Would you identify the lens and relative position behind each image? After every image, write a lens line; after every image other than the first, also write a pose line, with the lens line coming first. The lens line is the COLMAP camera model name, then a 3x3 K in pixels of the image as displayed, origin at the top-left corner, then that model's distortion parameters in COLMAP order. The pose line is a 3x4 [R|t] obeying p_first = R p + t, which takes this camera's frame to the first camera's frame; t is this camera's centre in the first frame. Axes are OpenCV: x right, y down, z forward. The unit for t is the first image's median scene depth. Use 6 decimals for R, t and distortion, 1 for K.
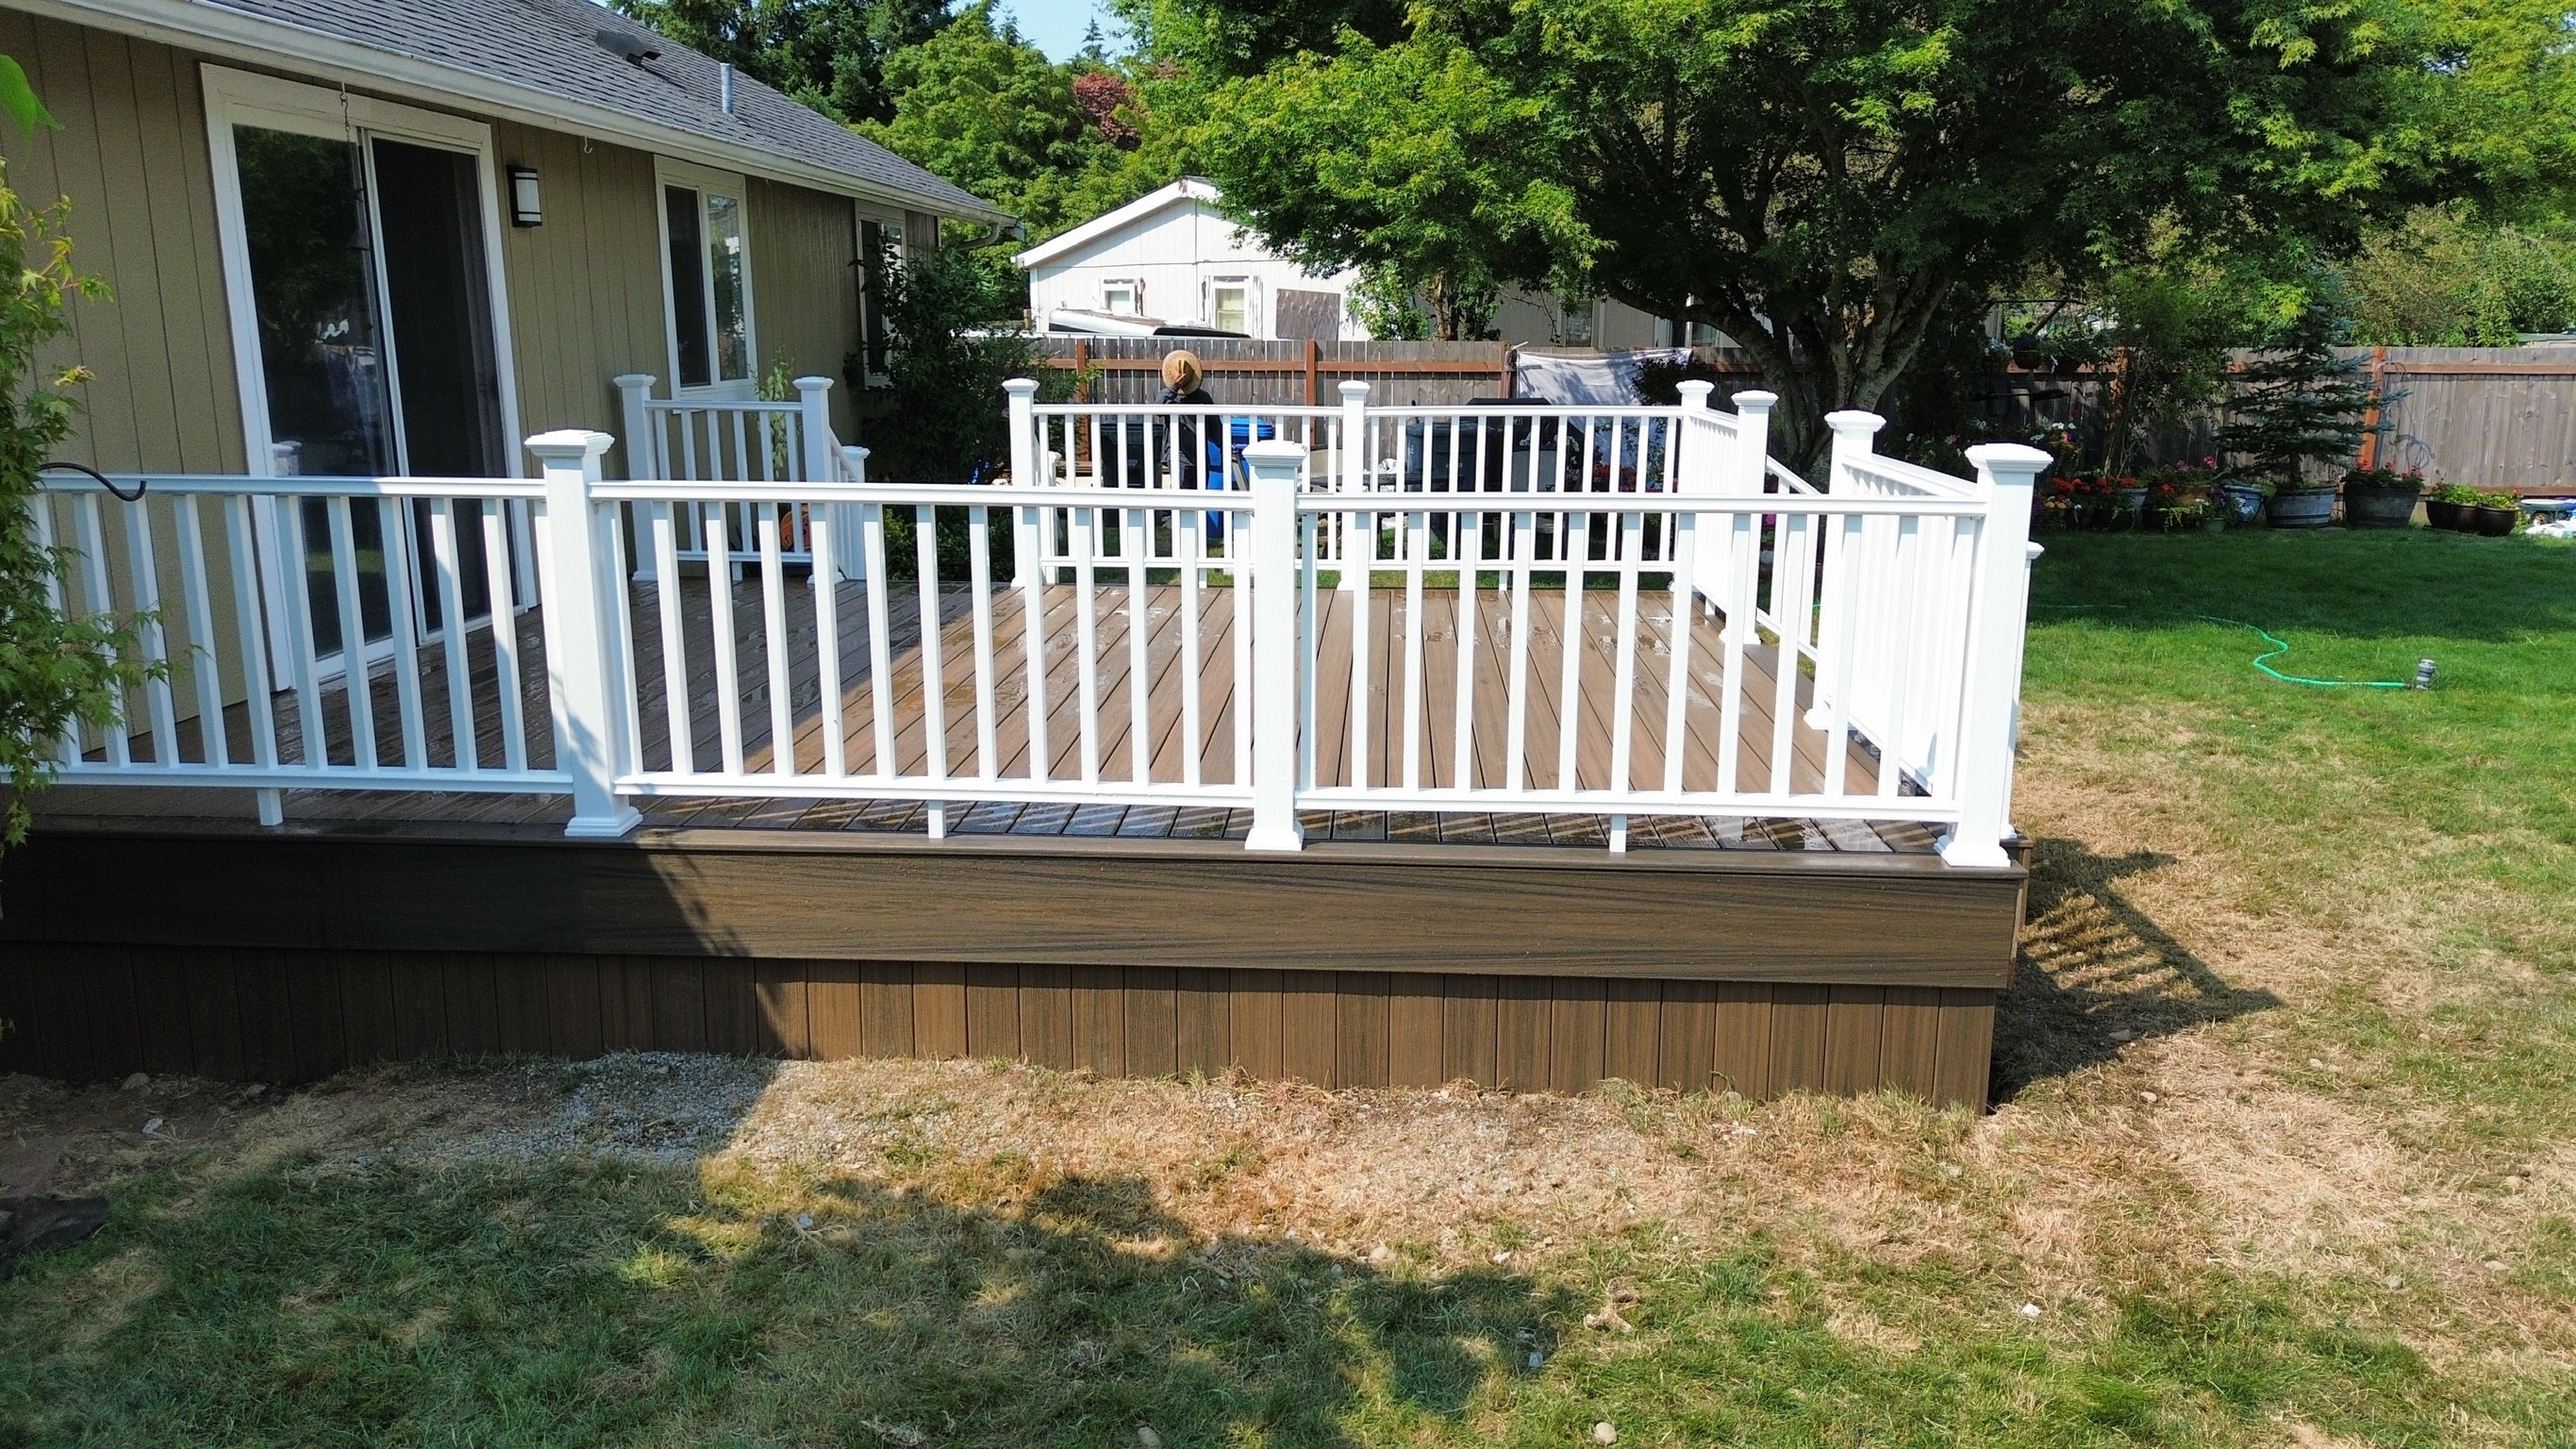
lens RADIAL K [[1823.2, 0, 1301.3], [0, 1823.2, 720.2], [0, 0, 1]] dist [0.057514, -0.062694]
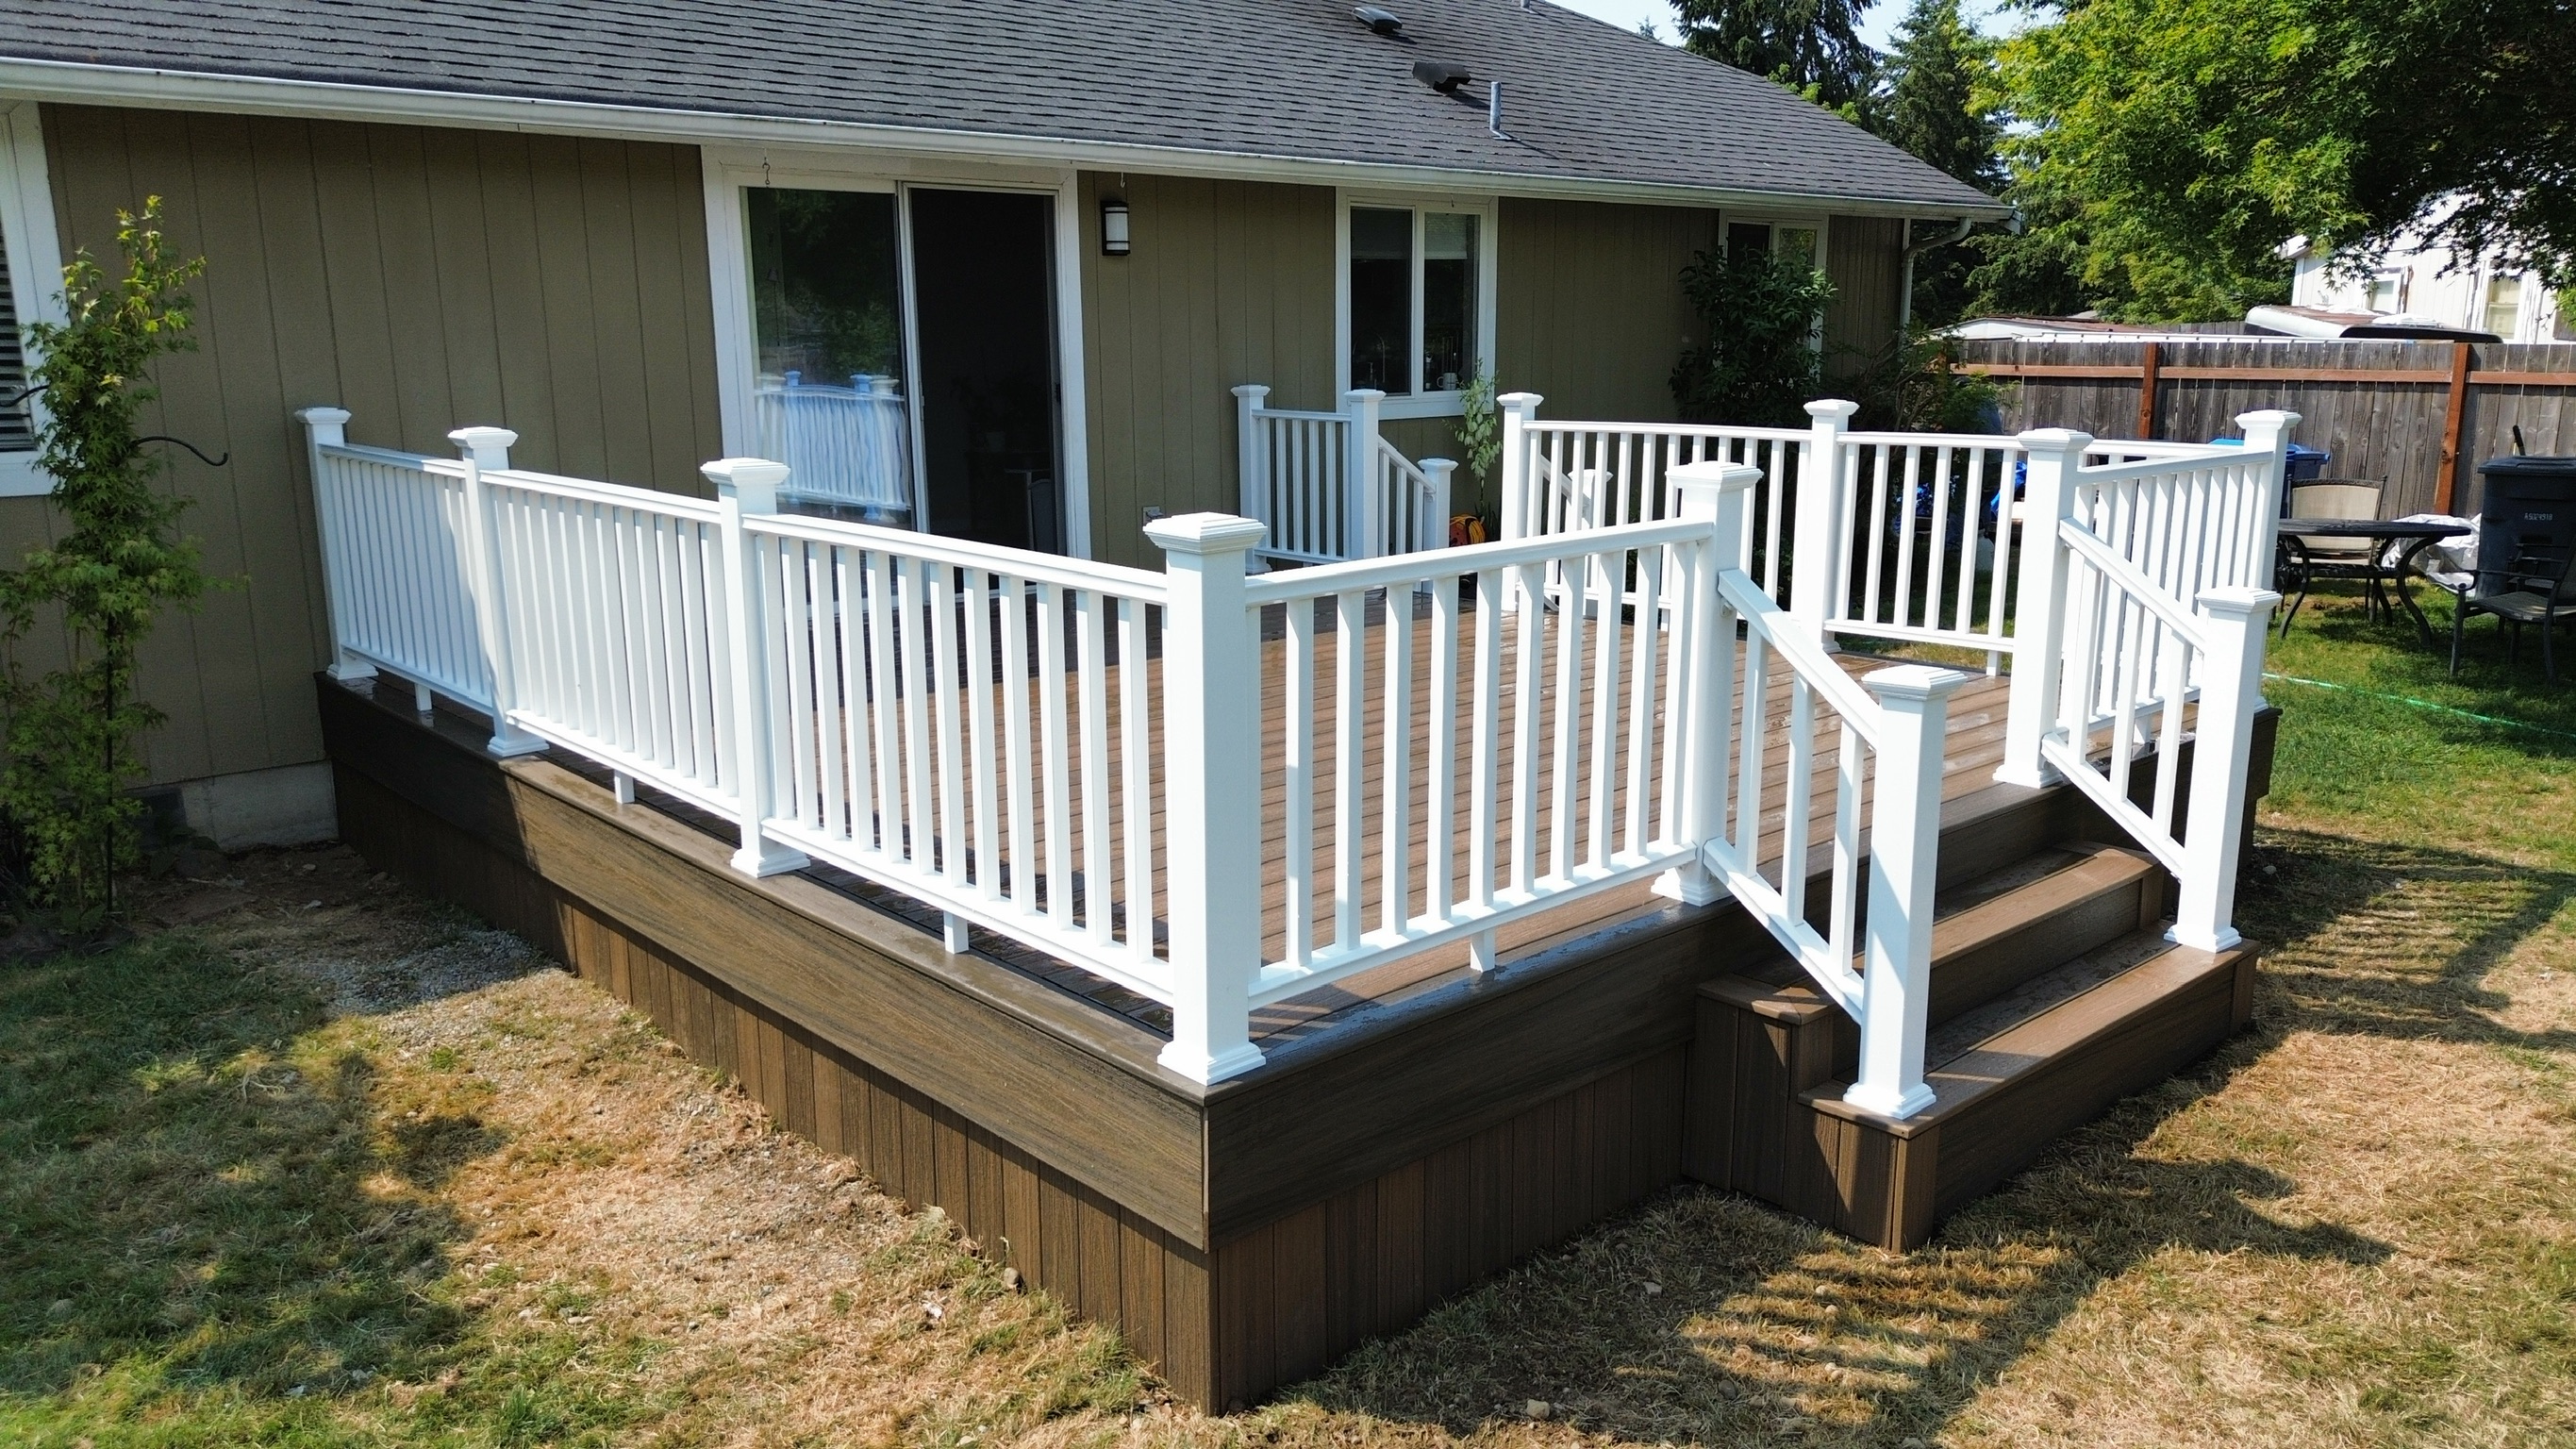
lens RADIAL K [[1832.8, 0, 1294.0], [0, 1832.8, 721.7], [0, 0, 1]] dist [0.048211, -0.058109]
pose [[0.711264, 0.142324, -0.688365, 0.719436], [-0.142991, 0.988107, 0.056551, -0.089335], [0.688227, 0.058207, 0.723156, 0.393082]]
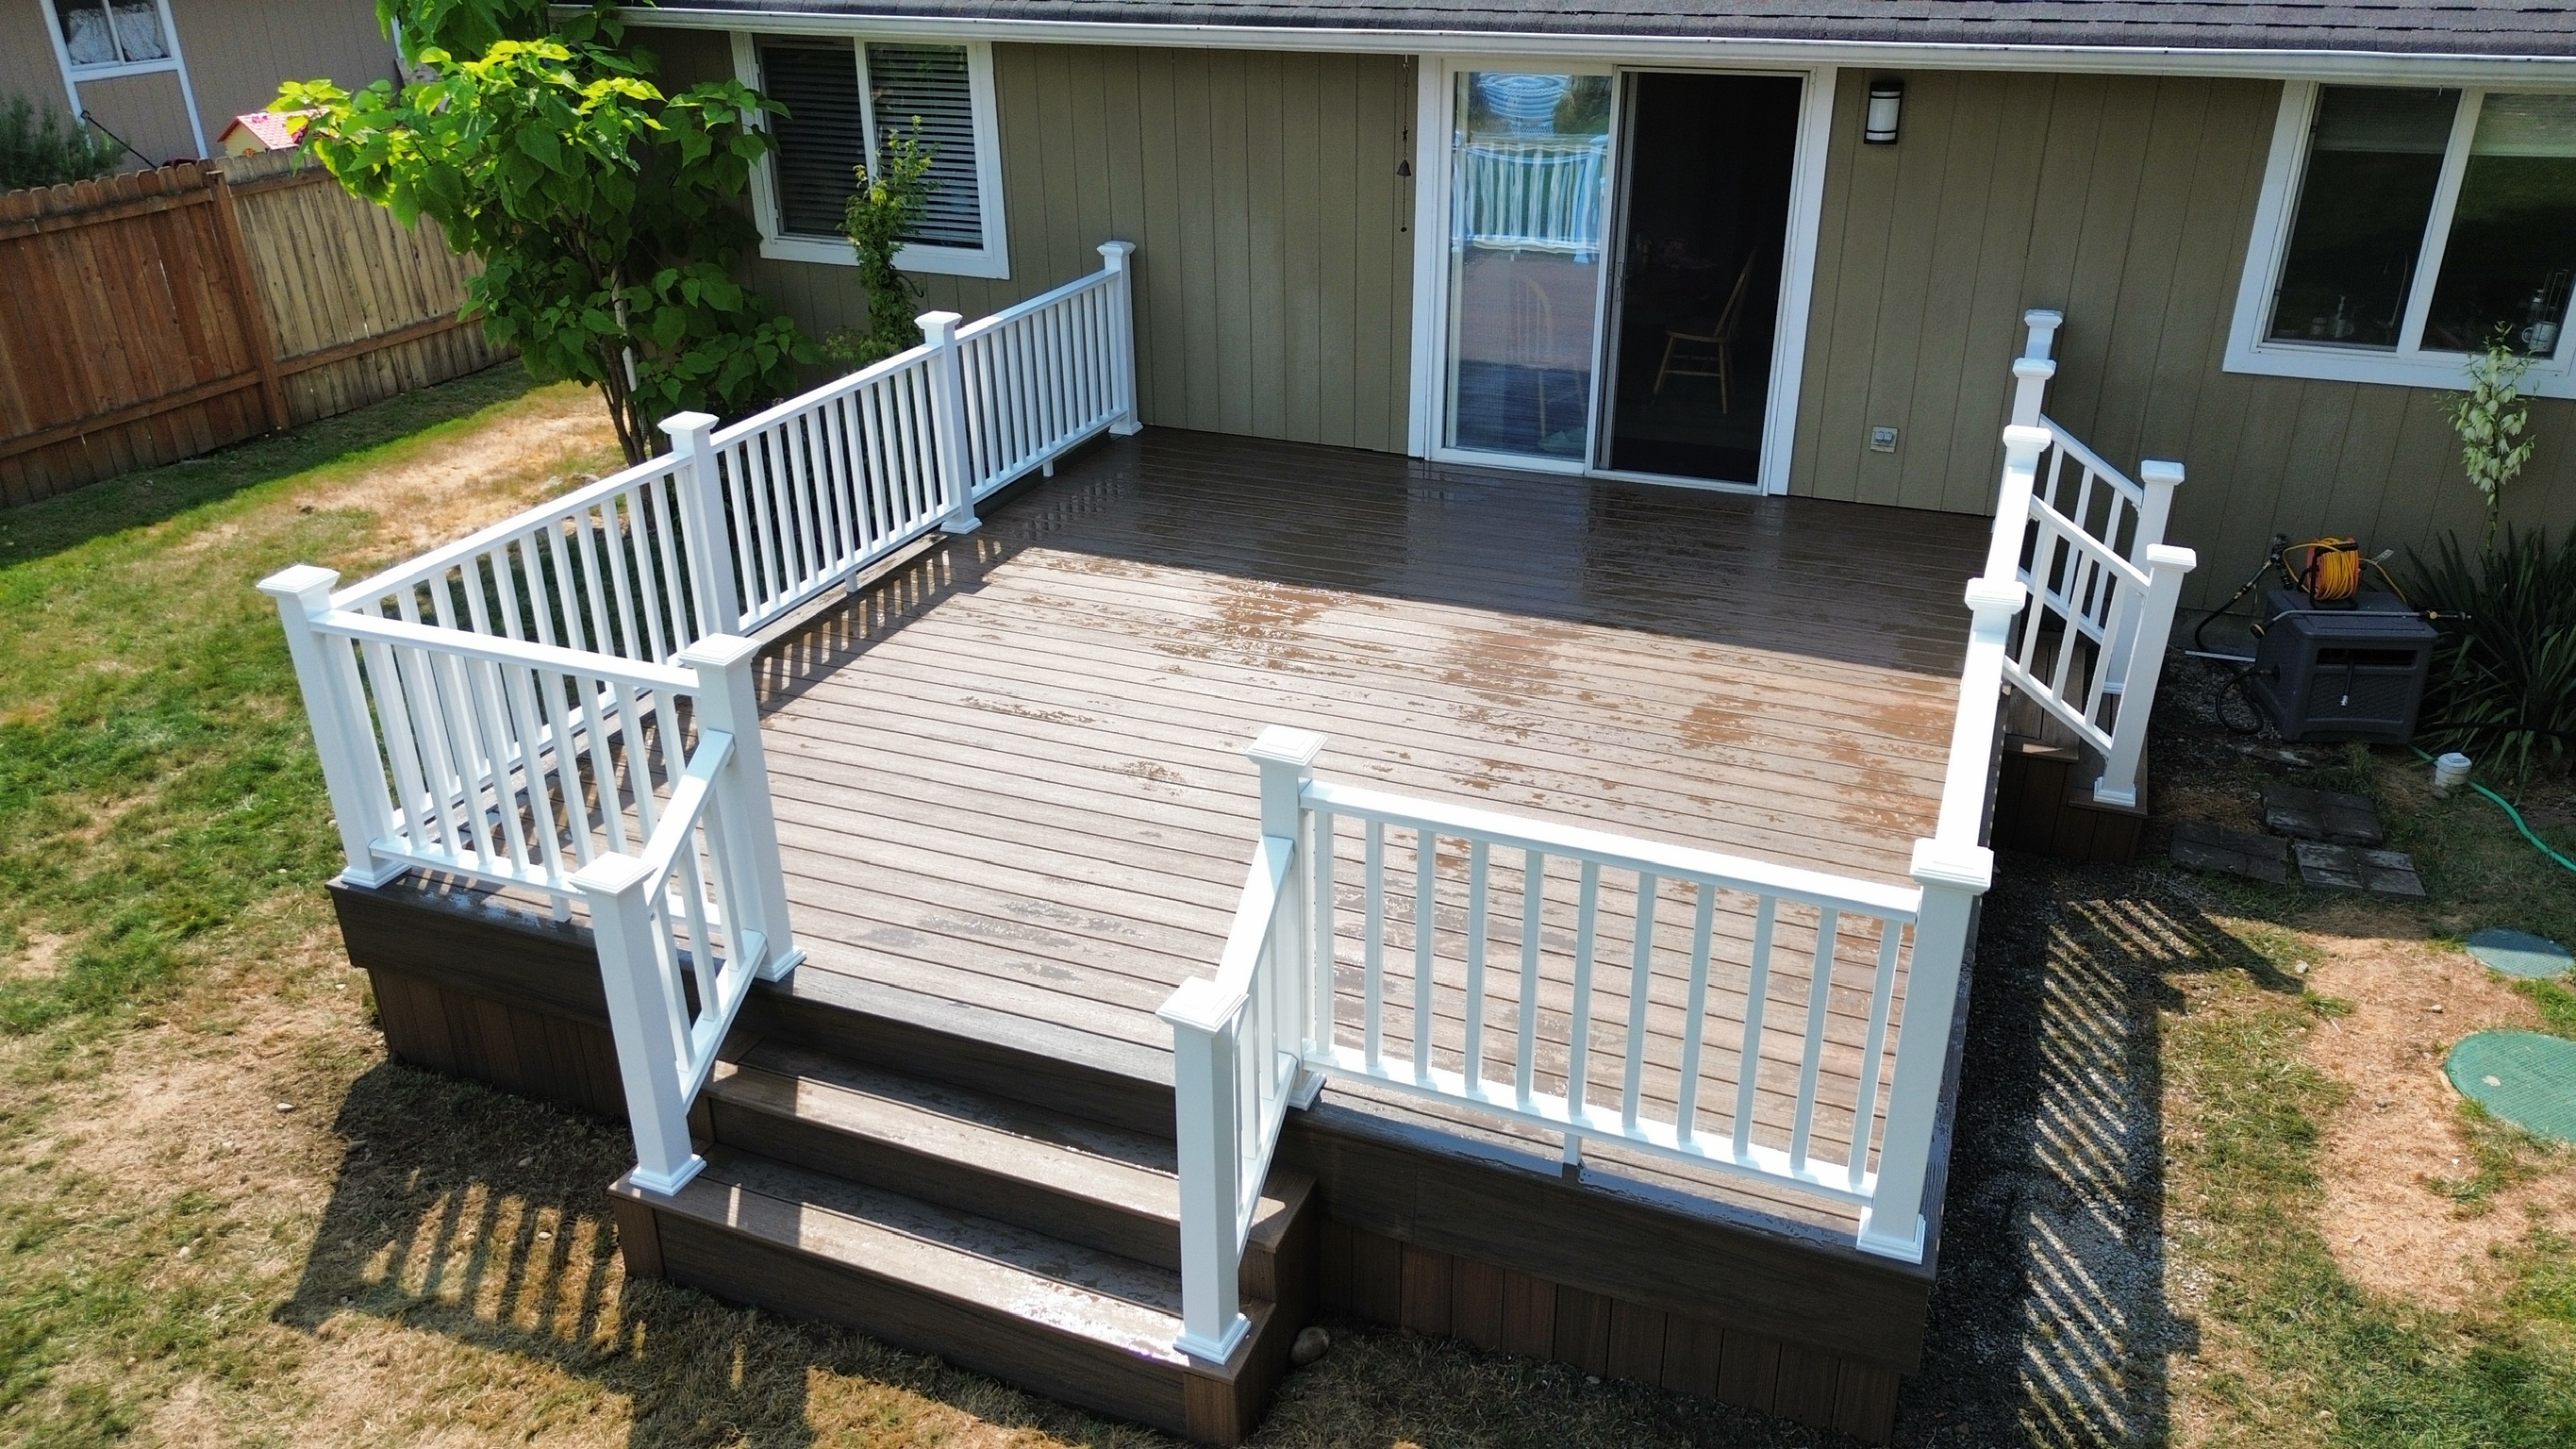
lens RADIAL K [[1823.2, 0, 1301.3], [0, 1823.2, 720.2], [0, 0, 1]] dist [0.057514, -0.062694]
pose [[-0.319325, 0.407258, -0.855671, 0.990456], [-0.197301, 0.854585, 0.480371, -0.620492], [0.926879, 0.322219, -0.192538, 1.480766]]
